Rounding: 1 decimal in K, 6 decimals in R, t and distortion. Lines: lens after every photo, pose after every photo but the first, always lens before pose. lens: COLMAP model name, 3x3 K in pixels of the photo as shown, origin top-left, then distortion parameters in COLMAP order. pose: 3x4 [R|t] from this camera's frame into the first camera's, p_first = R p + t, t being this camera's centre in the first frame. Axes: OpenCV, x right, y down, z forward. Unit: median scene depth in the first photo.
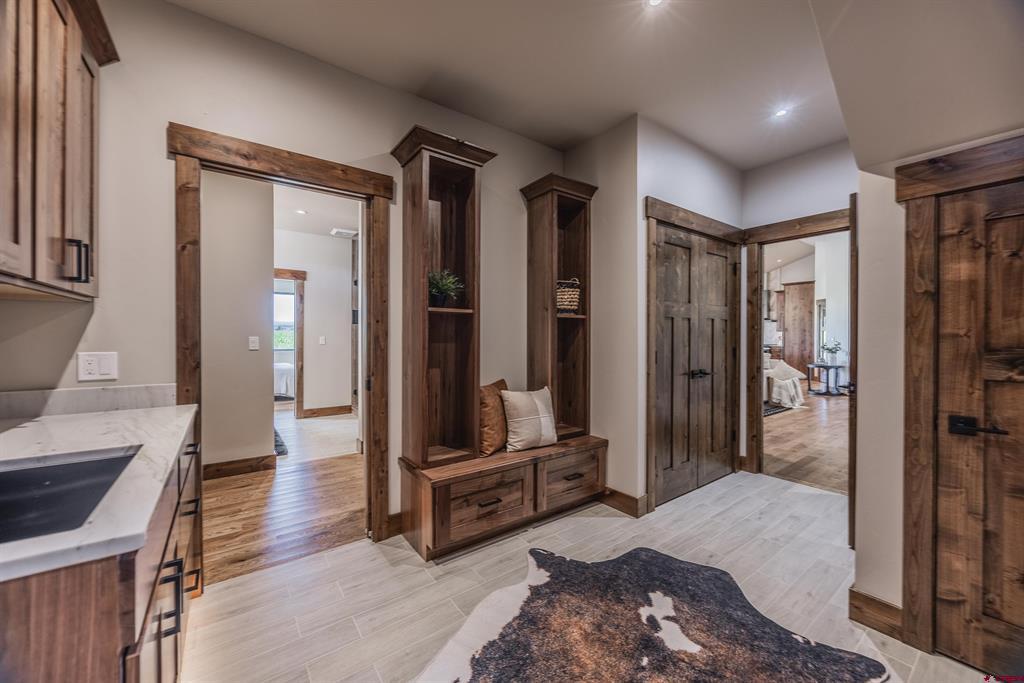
lens RADIAL K [[393.8, 0, 507.0], [0, 393.8, 337.6], [0, 0, 1]] dist [-0.002951, -0.000224]
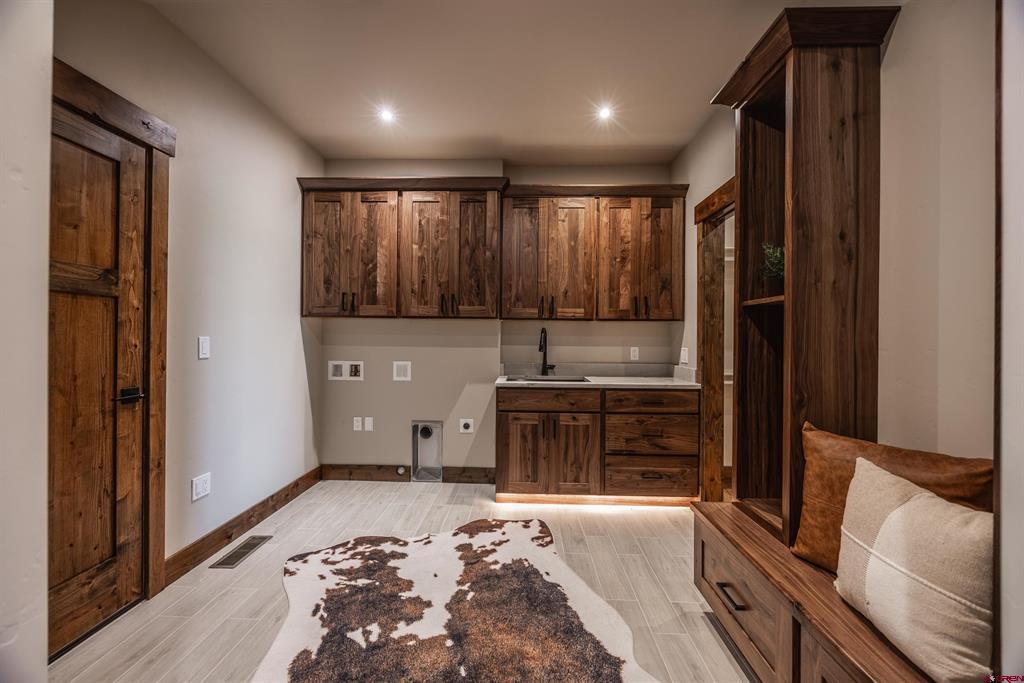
lens RADIAL K [[393.8, 0, 507.0], [0, 393.8, 337.6], [0, 0, 1]] dist [-0.002951, -0.000224]
pose [[-0.630189, -0.005243, -0.776424, 0.934085], [-0.008965, 0.999960, 0.000524, 0.001034], [0.776390, 0.007291, -0.630211, 1.519670]]
